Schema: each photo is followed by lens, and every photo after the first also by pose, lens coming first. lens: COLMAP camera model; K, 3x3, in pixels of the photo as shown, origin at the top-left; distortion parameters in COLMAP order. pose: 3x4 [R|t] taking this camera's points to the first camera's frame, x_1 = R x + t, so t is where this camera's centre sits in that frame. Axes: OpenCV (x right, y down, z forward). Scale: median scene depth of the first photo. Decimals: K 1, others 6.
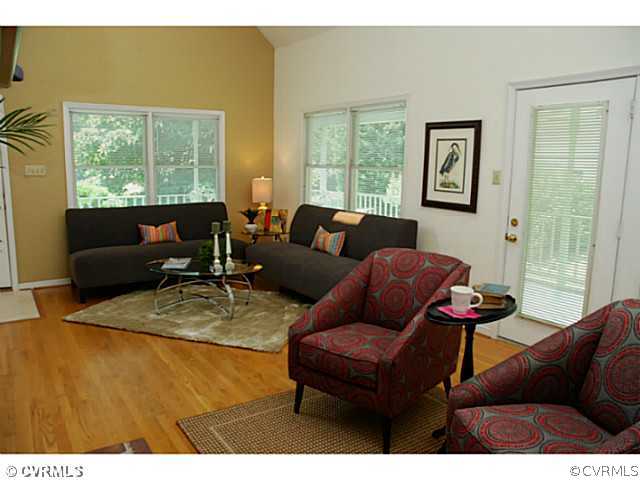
lens RADIAL K [[501.7, 0, 301.7], [0, 501.7, 236.4], [0, 0, 1]] dist [-0.120637, 0.089701]
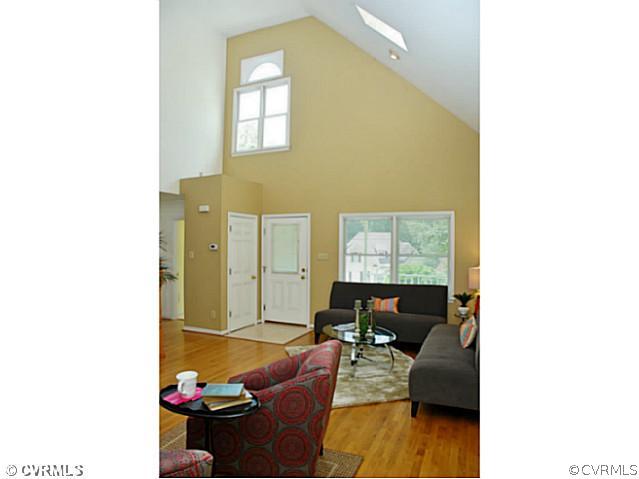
lens RADIAL K [[372.8, 0, 321.2], [0, 372.8, 238.1], [0, 0, 1]] dist [-0.125553, -0.000543]
pose [[0.537196, -0.020673, -0.843204, 0.527519], [-0.122293, 0.987227, -0.102116, -0.067858], [0.834544, 0.157975, 0.527806, 0.331686]]
